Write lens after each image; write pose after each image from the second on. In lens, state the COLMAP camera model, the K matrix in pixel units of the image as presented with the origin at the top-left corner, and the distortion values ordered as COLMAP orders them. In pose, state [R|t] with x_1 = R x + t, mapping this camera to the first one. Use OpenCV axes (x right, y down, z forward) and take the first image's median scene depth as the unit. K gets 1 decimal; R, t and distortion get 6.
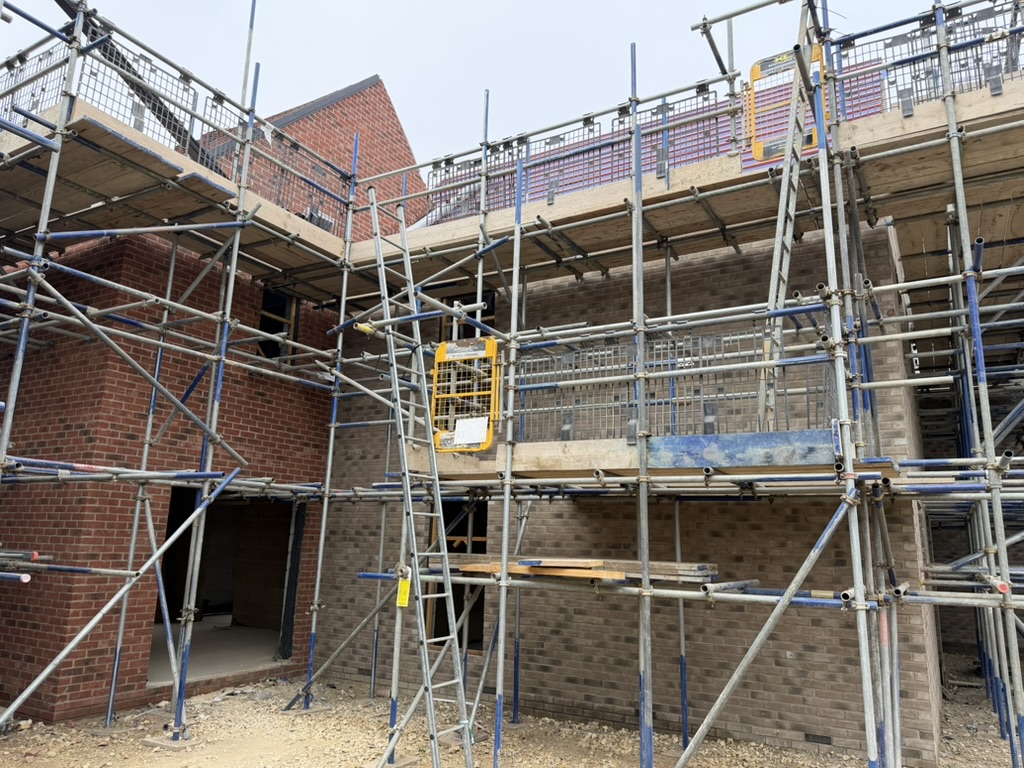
lens RADIAL K [[725.1, 0, 513.9], [0, 725.1, 378.4], [0, 0, 1]] dist [-0.003046, -0.002048]
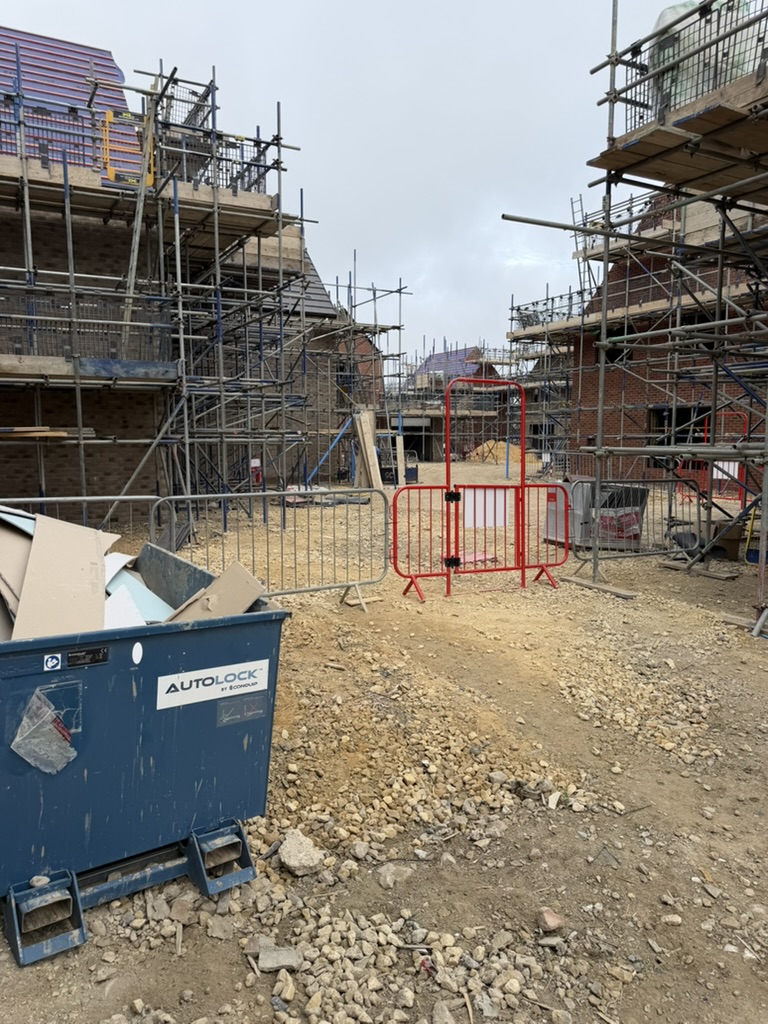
lens RADIAL K [[725.1, 0, 384.0], [0, 725.1, 512.0], [0, 0, 1]] dist [-0.003046, -0.002048]
pose [[0.524326, -0.118884, 0.843178, -0.978917], [-0.170476, 0.955503, 0.240731, -0.113759], [-0.834279, -0.269963, 0.480728, -0.583127]]
